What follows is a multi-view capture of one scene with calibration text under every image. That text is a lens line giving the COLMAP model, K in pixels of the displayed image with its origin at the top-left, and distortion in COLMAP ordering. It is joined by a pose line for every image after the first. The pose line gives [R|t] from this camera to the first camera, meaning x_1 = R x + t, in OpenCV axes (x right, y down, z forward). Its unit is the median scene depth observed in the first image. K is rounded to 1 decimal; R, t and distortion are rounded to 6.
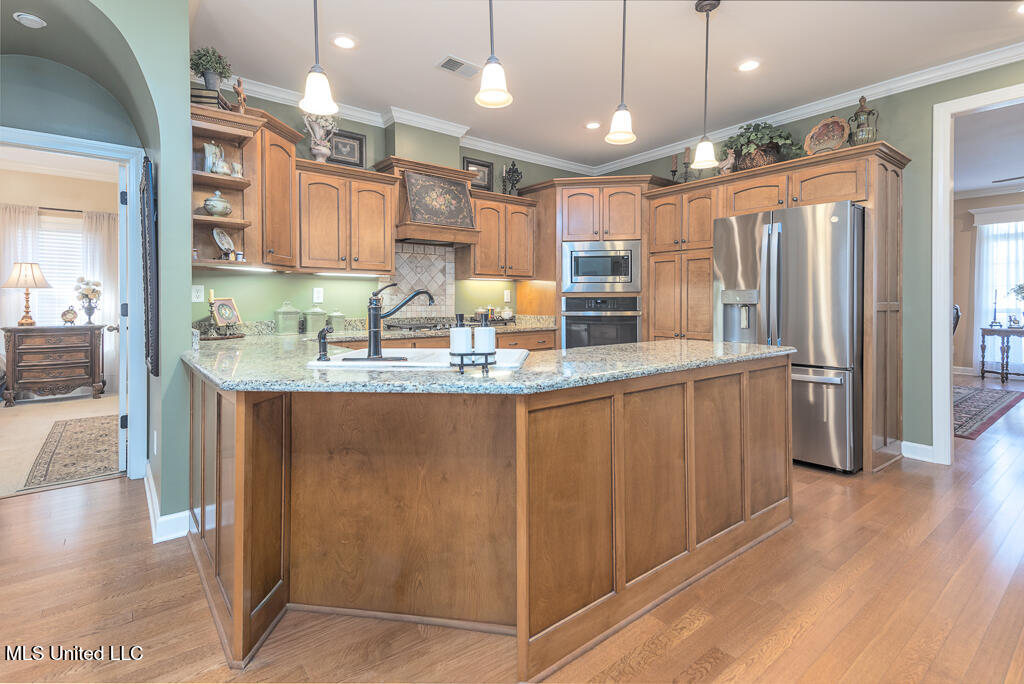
lens RADIAL K [[491.3, 0, 508.3], [0, 491.3, 302.0], [0, 0, 1]] dist [0.047617, -0.014001]
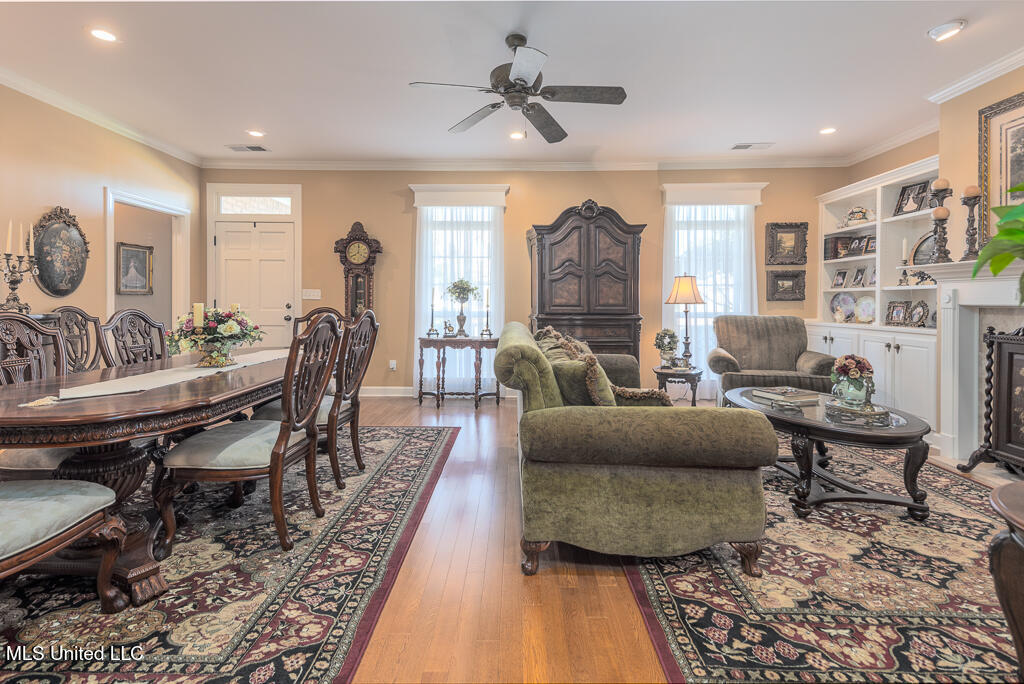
lens RADIAL K [[491.3, 0, 517.5], [0, 491.3, 303.7], [0, 0, 1]] dist [0.047617, -0.014001]
pose [[0.615032, 0.000111, 0.788502, 0.437621], [-0.004912, 0.999981, 0.003691, -0.003706], [-0.788487, -0.006144, 0.615021, 0.425289]]
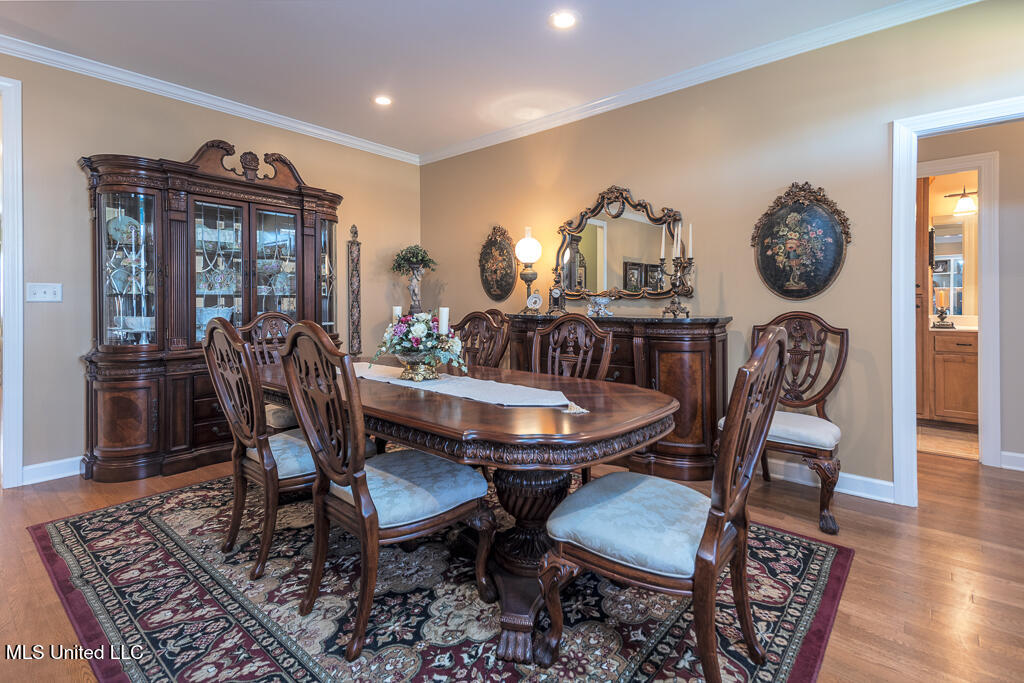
lens RADIAL K [[491.3, 0, 516.4], [0, 491.3, 310.7], [0, 0, 1]] dist [0.047617, -0.014001]
pose [[0.193137, 0.018703, -0.980994, 0.938440], [0.002975, 0.999803, 0.019648, -0.006283], [0.981167, -0.006714, 0.193043, 0.847375]]
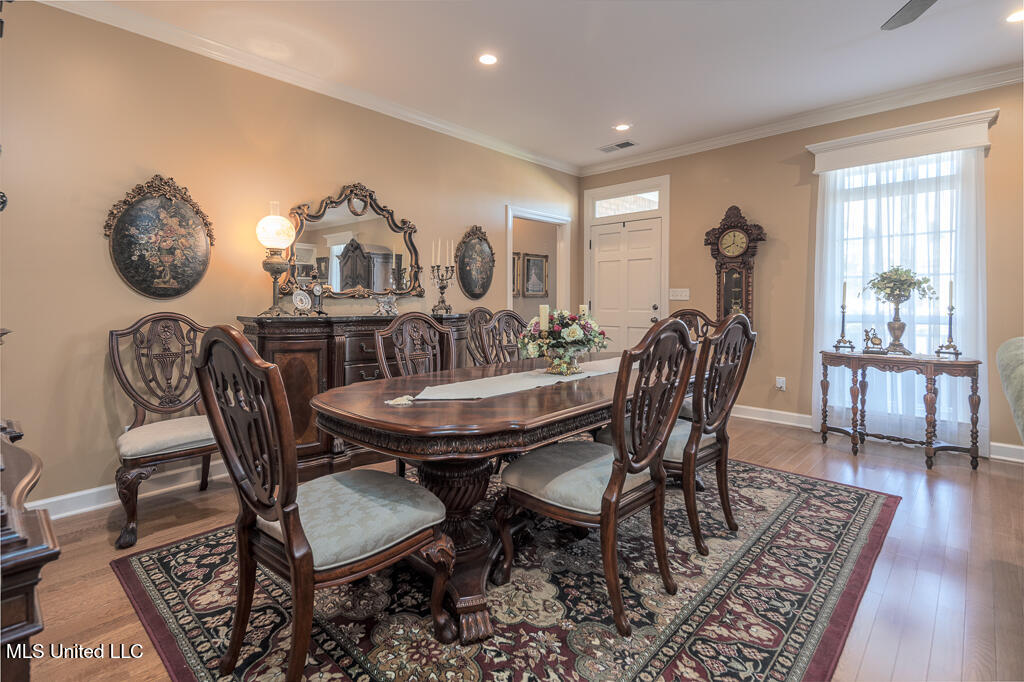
lens RADIAL K [[491.3, 0, 503.3], [0, 491.3, 307.2], [0, 0, 1]] dist [0.047617, -0.014001]
pose [[0.988991, -0.002444, 0.147955, 0.505566], [0.000871, 0.999942, 0.010691, -0.003399], [-0.147973, -0.010444, 0.988936, 0.507968]]
